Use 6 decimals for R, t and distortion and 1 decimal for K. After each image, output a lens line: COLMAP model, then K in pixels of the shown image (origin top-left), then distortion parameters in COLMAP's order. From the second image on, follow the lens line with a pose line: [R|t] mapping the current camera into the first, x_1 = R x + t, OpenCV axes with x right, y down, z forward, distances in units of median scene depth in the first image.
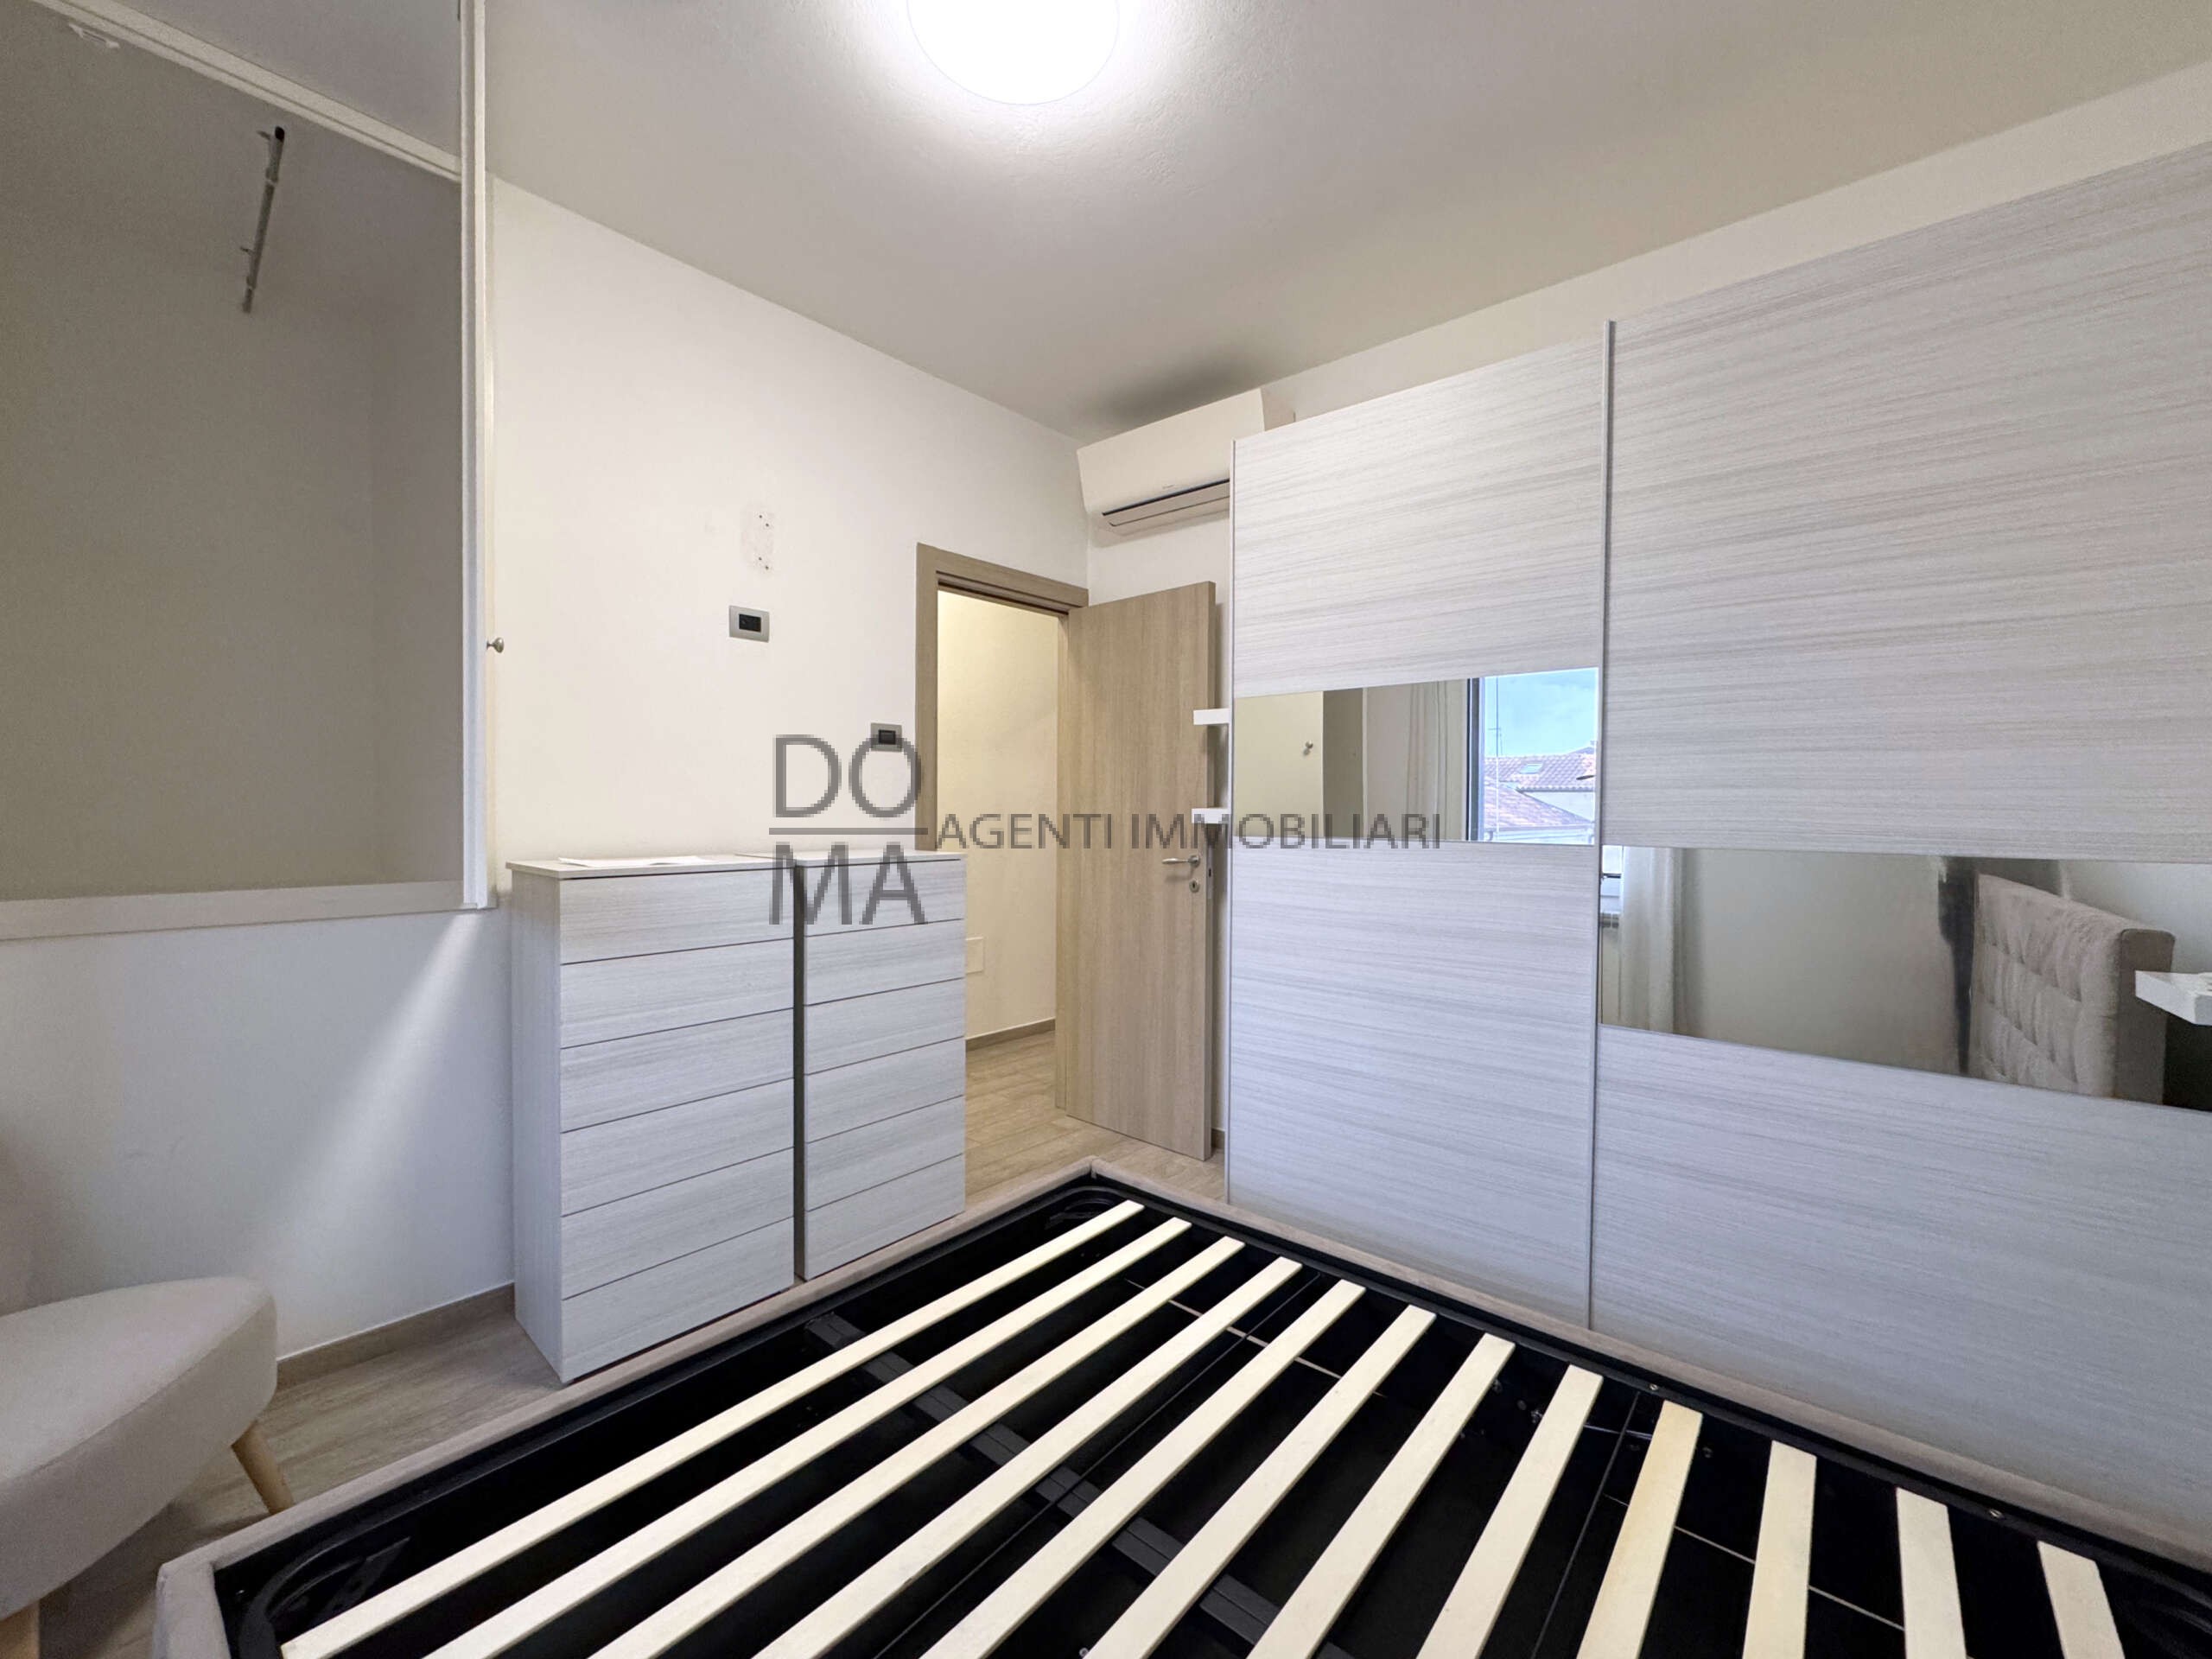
lens RADIAL K [[886.2, 0, 1109.9], [0, 886.2, 827.7], [0, 0, 1]] dist [-0.000565, 0.003775]
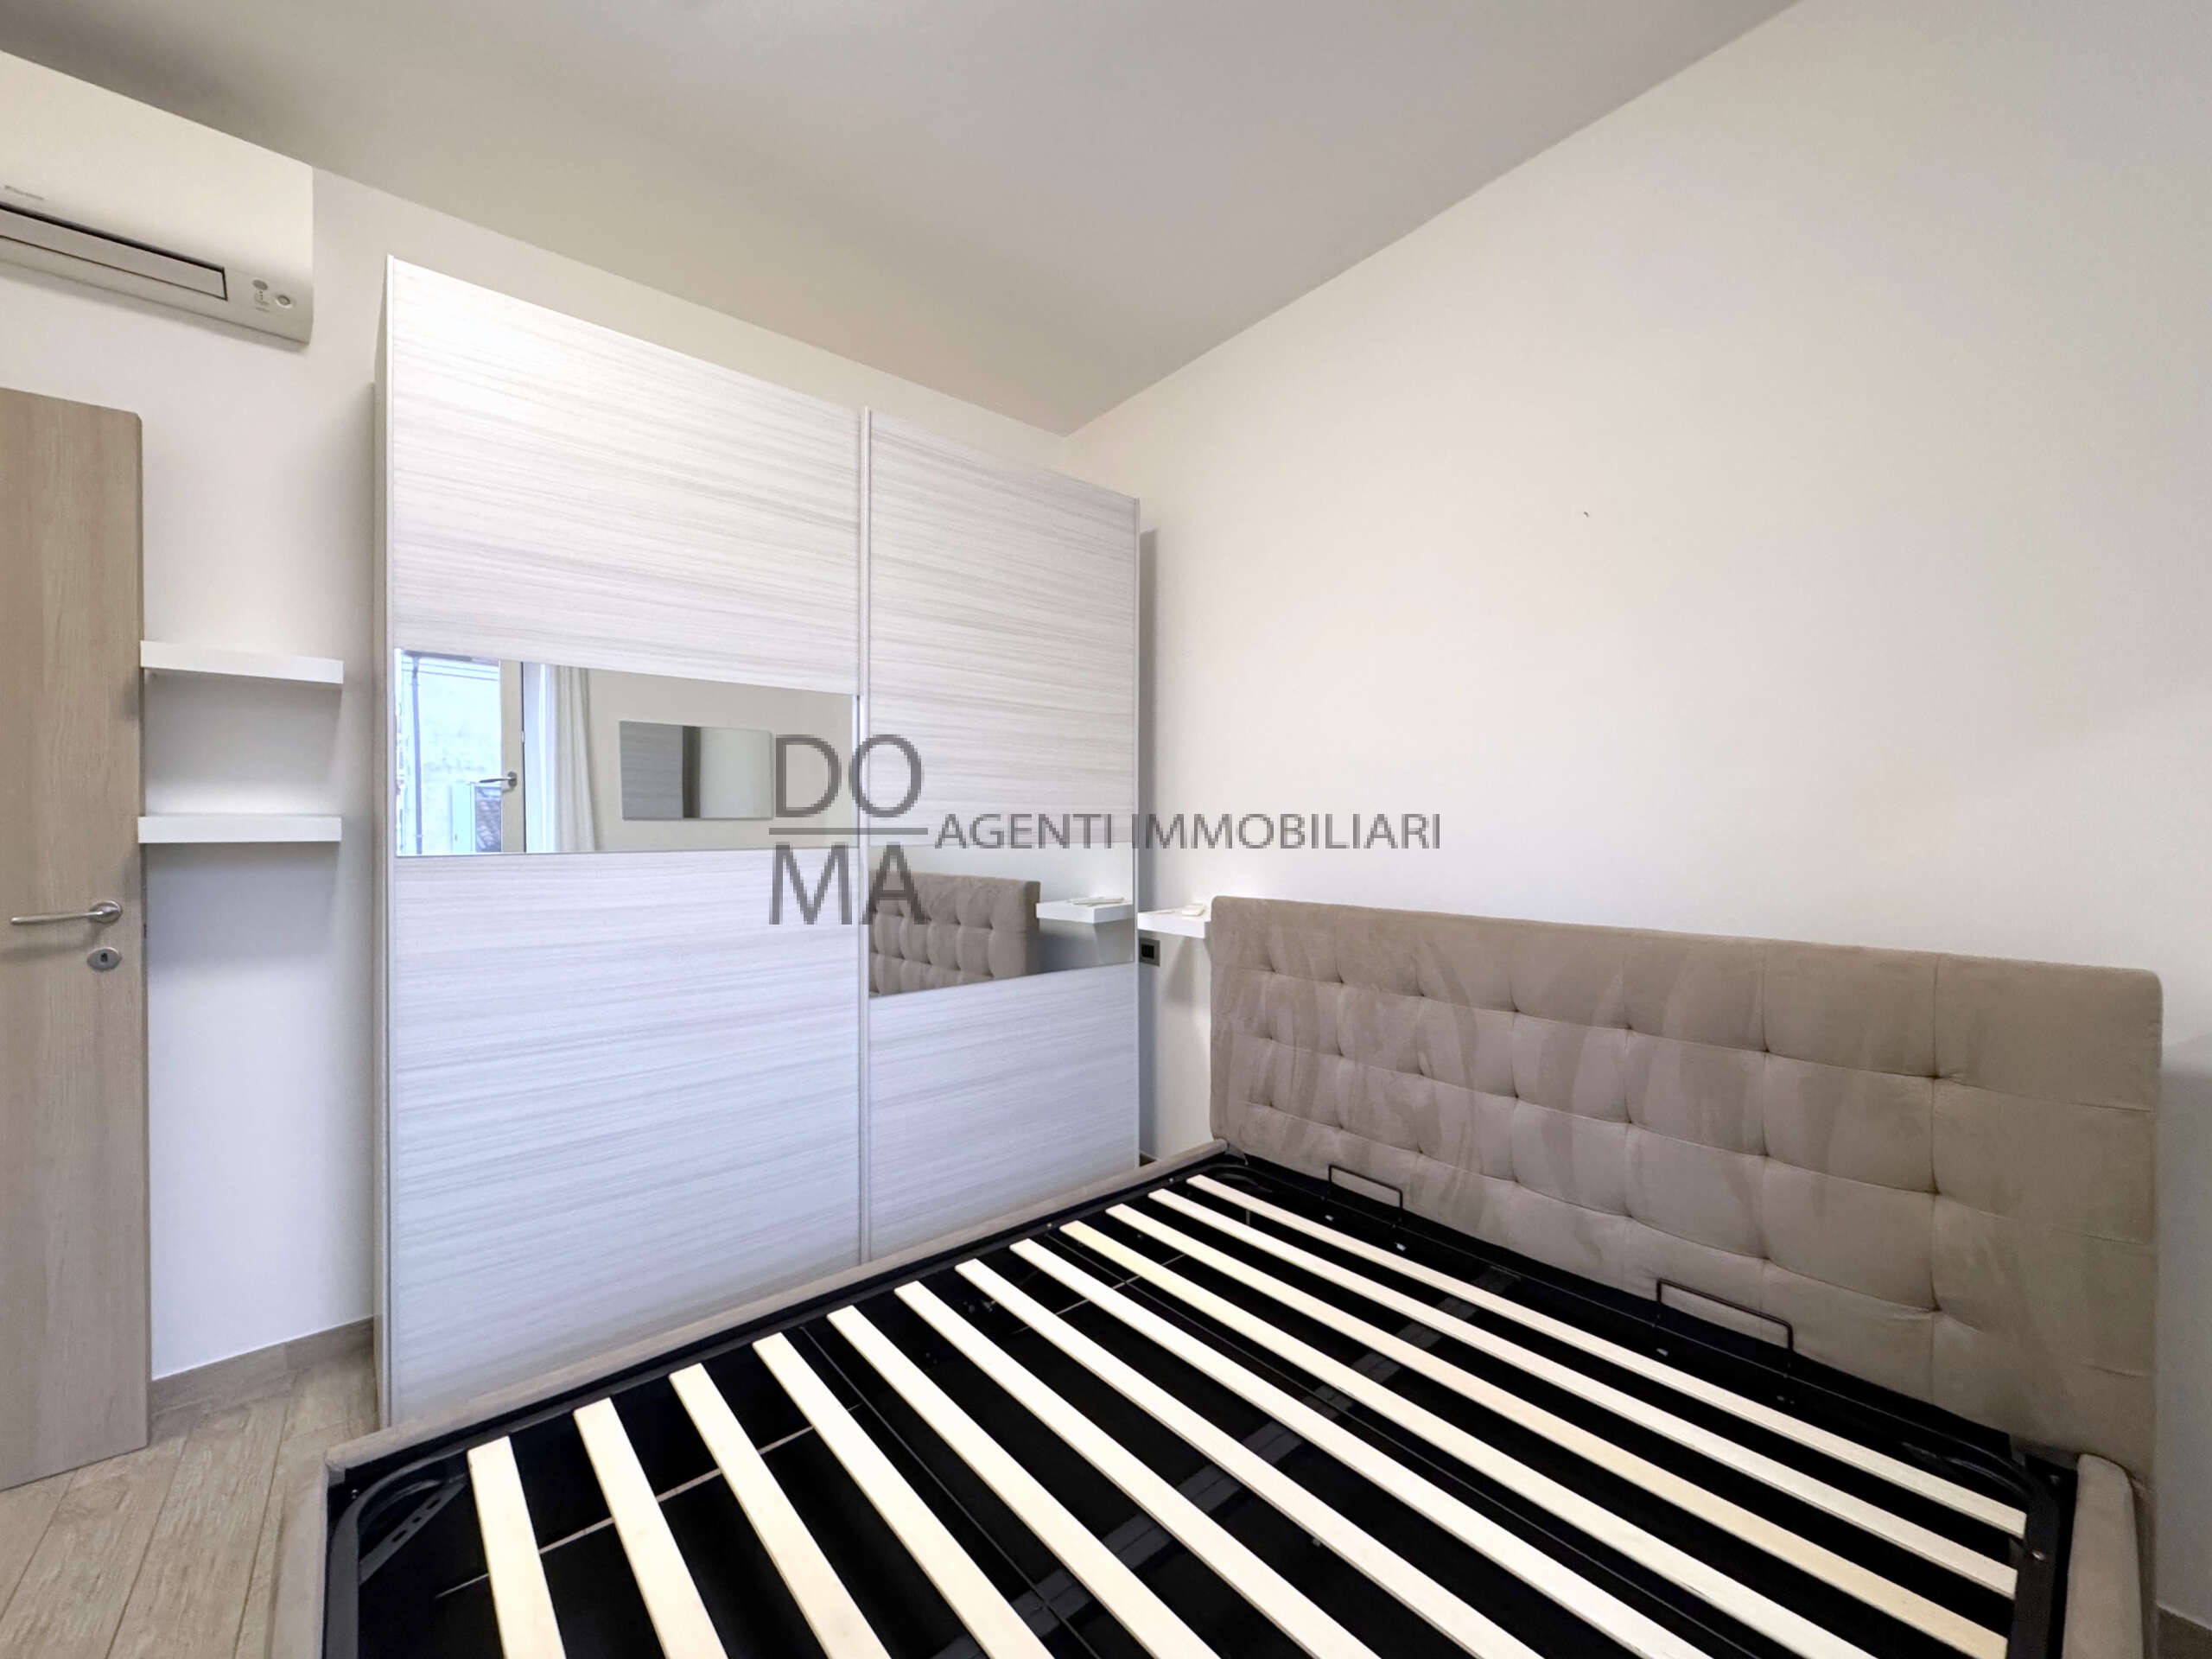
lens RADIAL K [[877.5, 0, 1103.9], [0, 877.5, 825.4], [0, 0, 1]] dist [-0.001458, 0.000574]
pose [[0.166231, -0.004162, 0.986078, -0.529419], [0.029170, 0.999574, -0.000699, 0.002371], [-0.985655, 0.028880, 0.166281, 0.479111]]
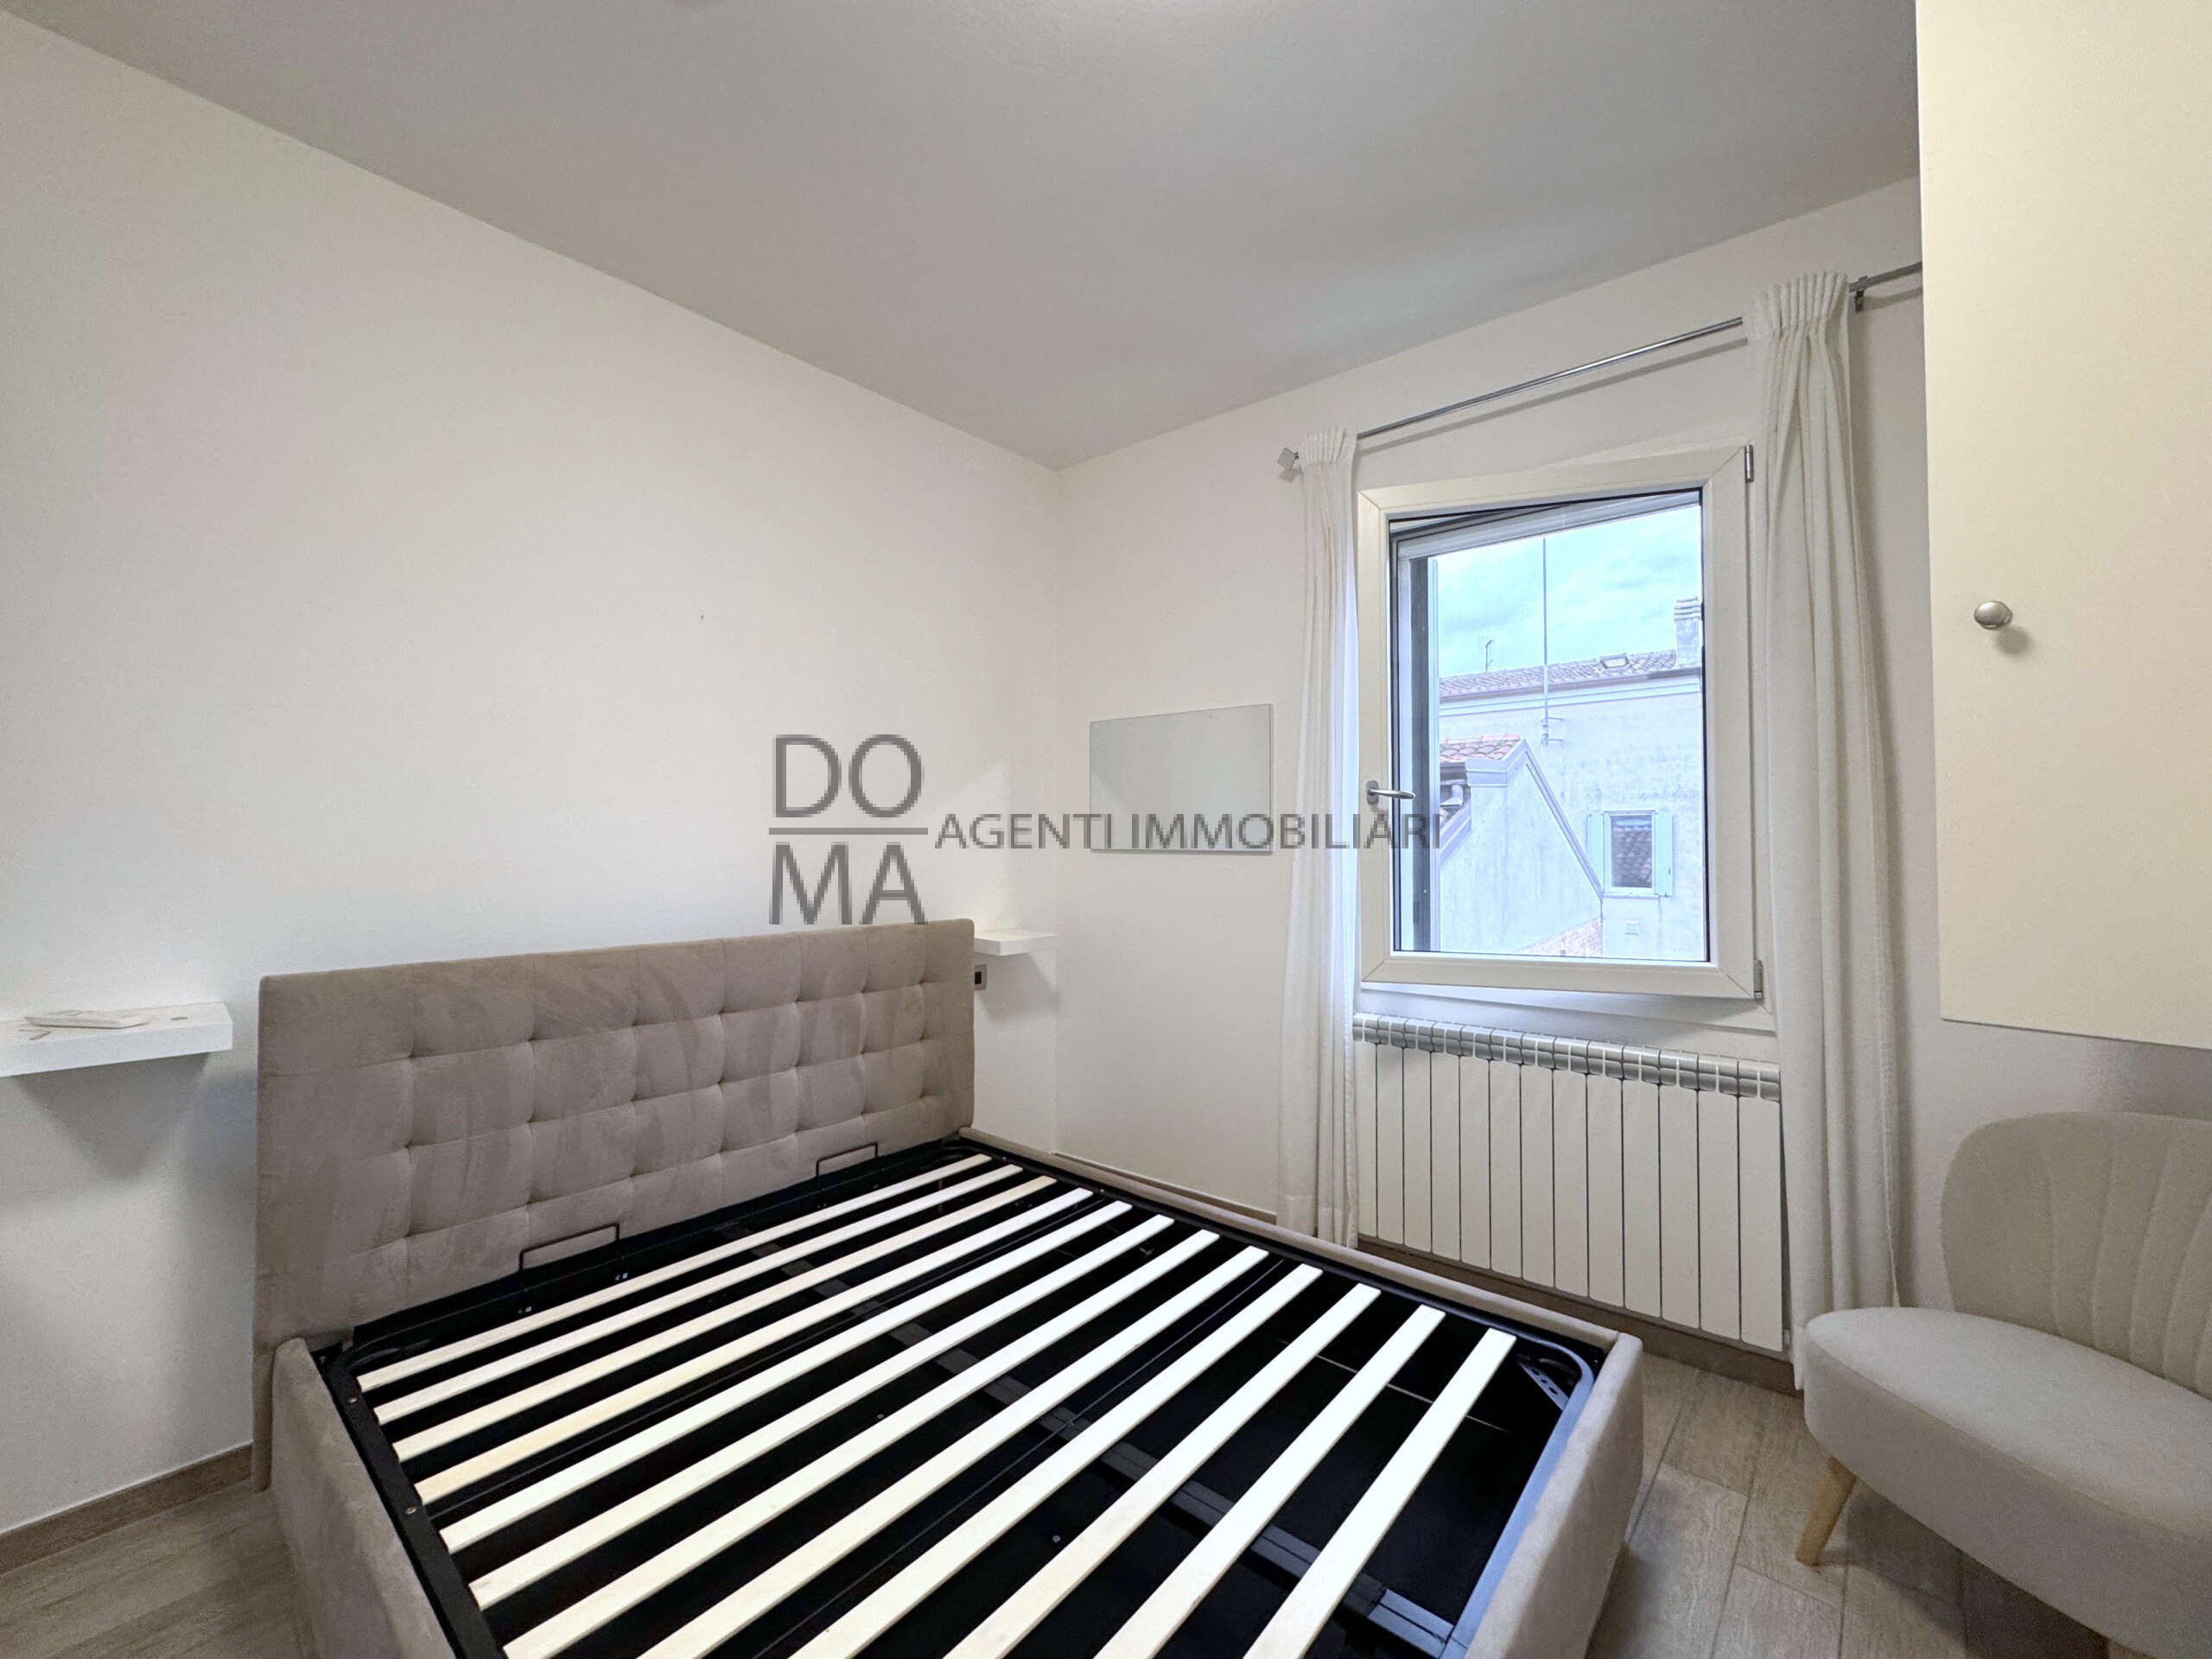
lens RADIAL K [[877.5, 0, 1103.9], [0, 877.5, 825.4], [0, 0, 1]] dist [-0.001458, 0.000574]
pose [[-0.999989, -0.001647, 0.004329, -0.059820], [-0.001635, 0.999995, 0.002767, -0.038676], [-0.004334, 0.002760, -0.999987, 1.338311]]
